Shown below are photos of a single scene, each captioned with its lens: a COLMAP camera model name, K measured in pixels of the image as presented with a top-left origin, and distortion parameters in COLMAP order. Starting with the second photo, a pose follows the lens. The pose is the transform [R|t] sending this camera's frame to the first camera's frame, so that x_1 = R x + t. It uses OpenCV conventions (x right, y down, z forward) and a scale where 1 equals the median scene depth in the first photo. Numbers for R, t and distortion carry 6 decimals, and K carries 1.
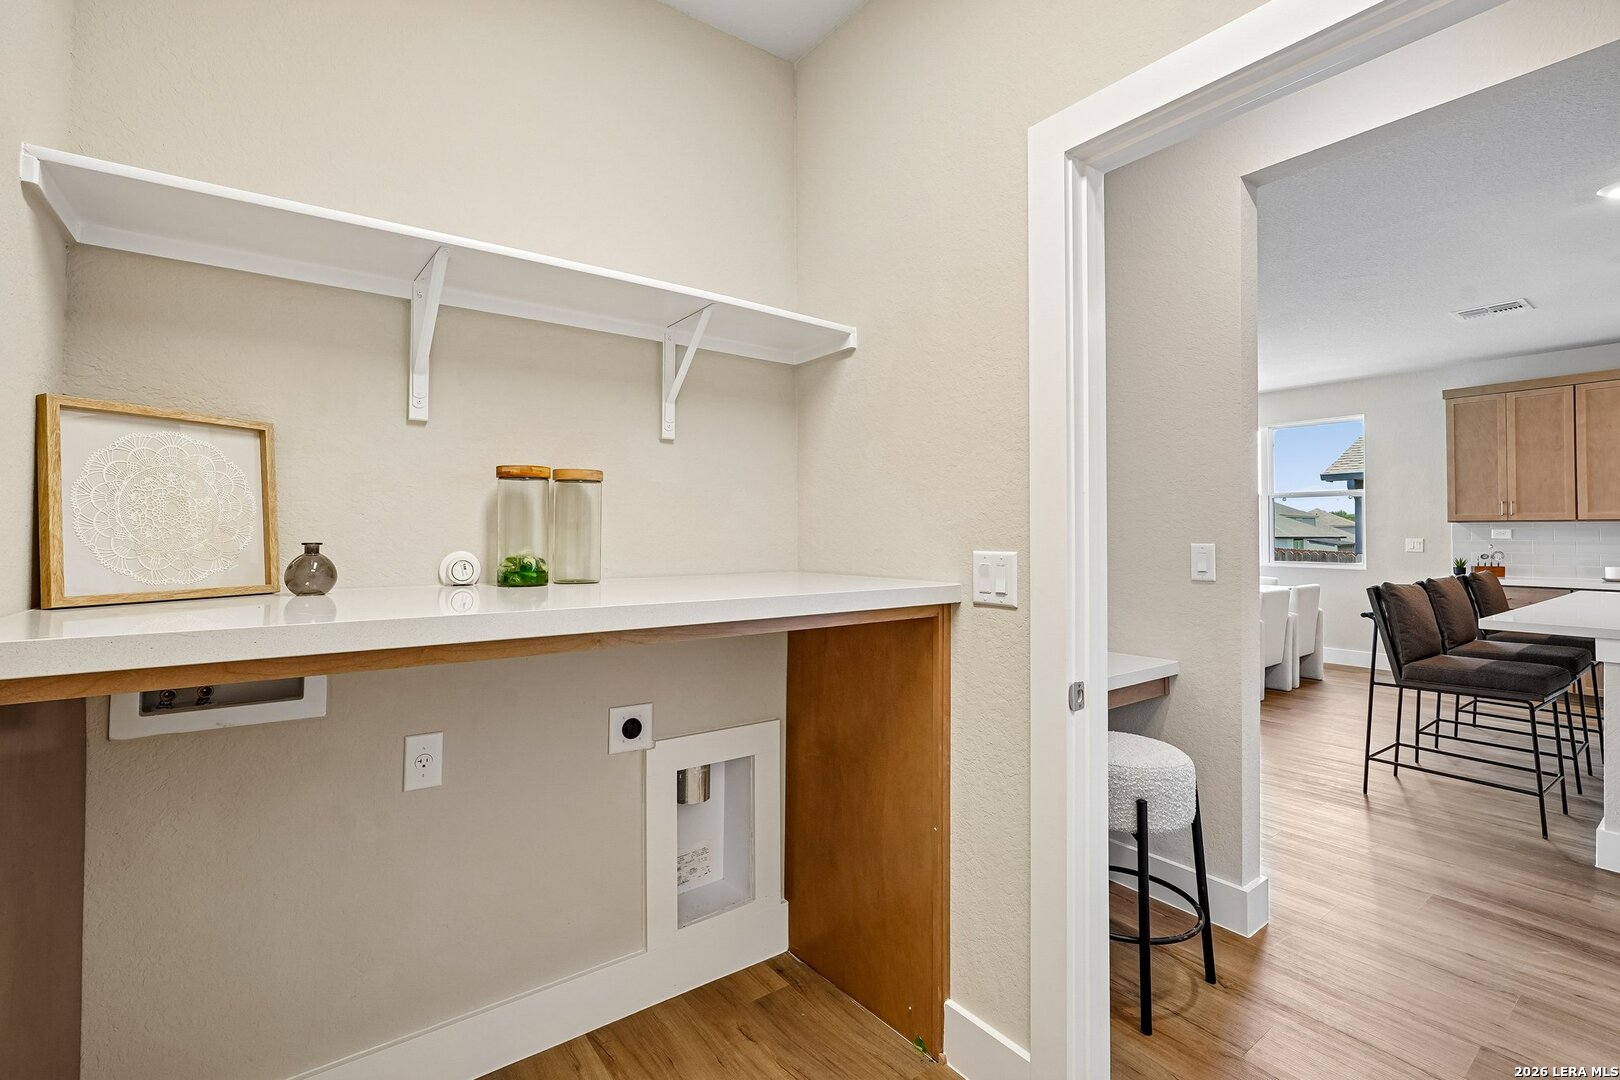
lens RADIAL K [[719.7, 0, 804.2], [0, 719.7, 521.1], [0, 0, 1]] dist [0.002376, 0.000882]
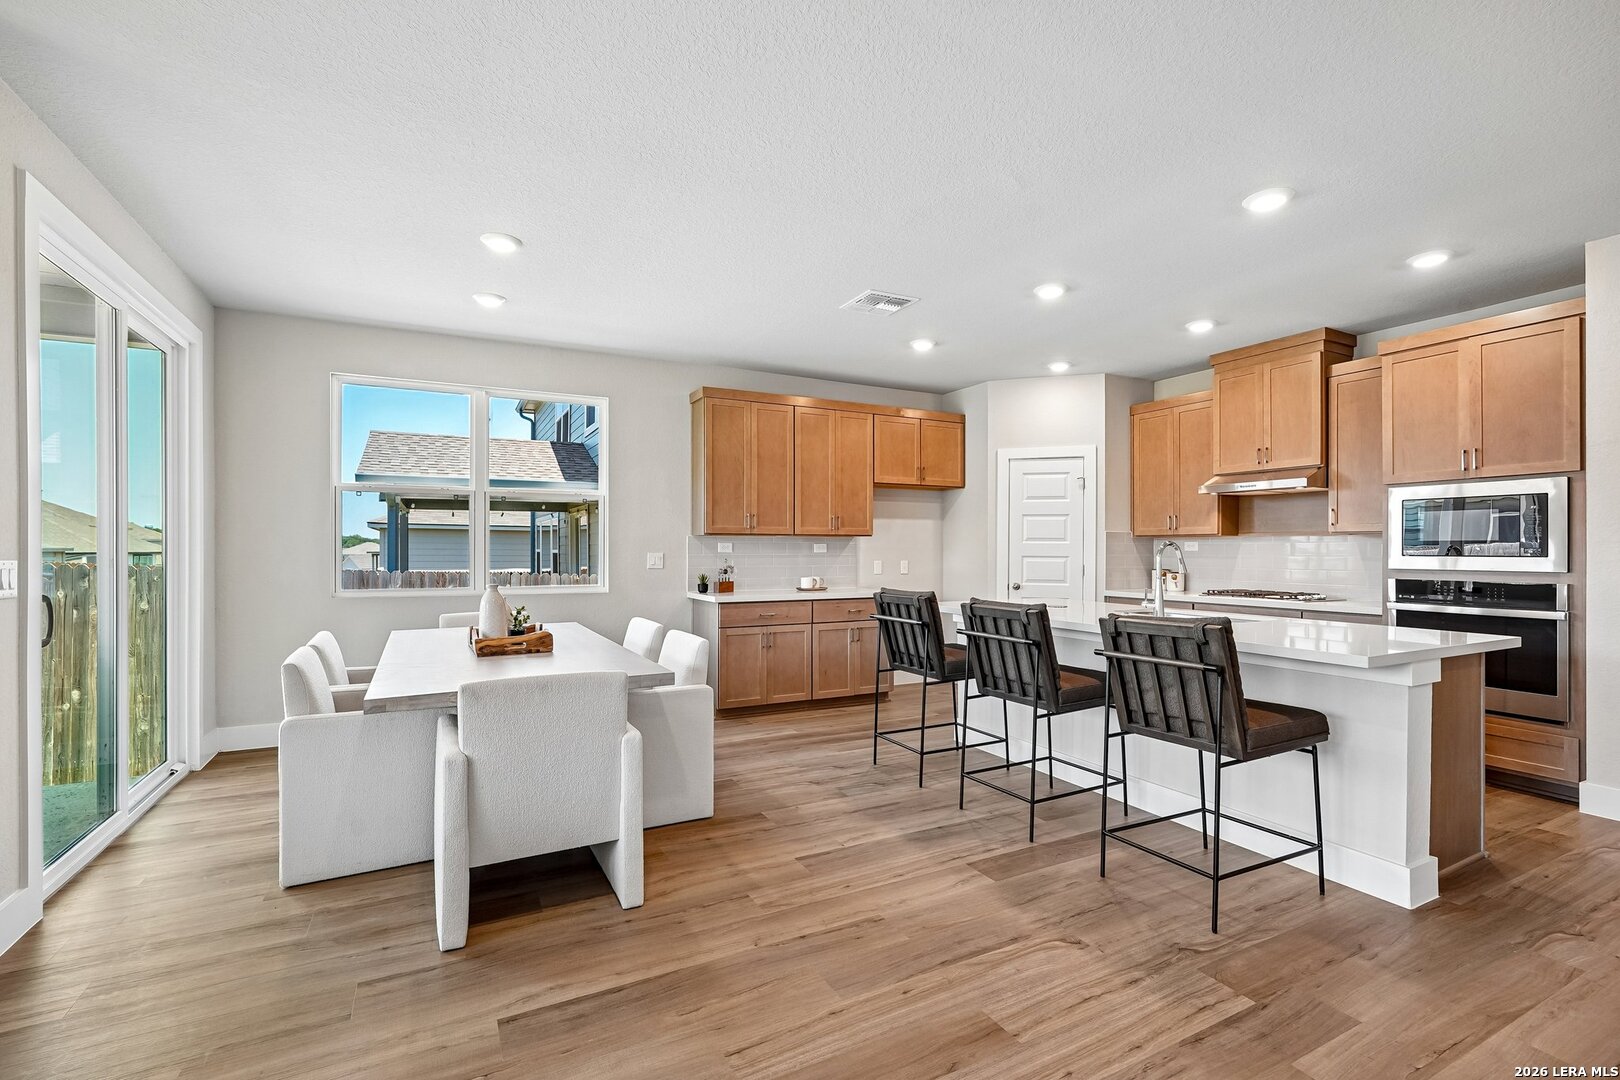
lens RADIAL K [[717.4, 0, 803.7], [0, 717.4, 544.8], [0, 0, 1]] dist [-0.016077, 0.008904]
pose [[0.159905, 0.002809, 0.987128, 0.034455], [-0.017791, 0.999842, 0.000036, 0.012424], [-0.986972, -0.017568, 0.159930, 0.763346]]
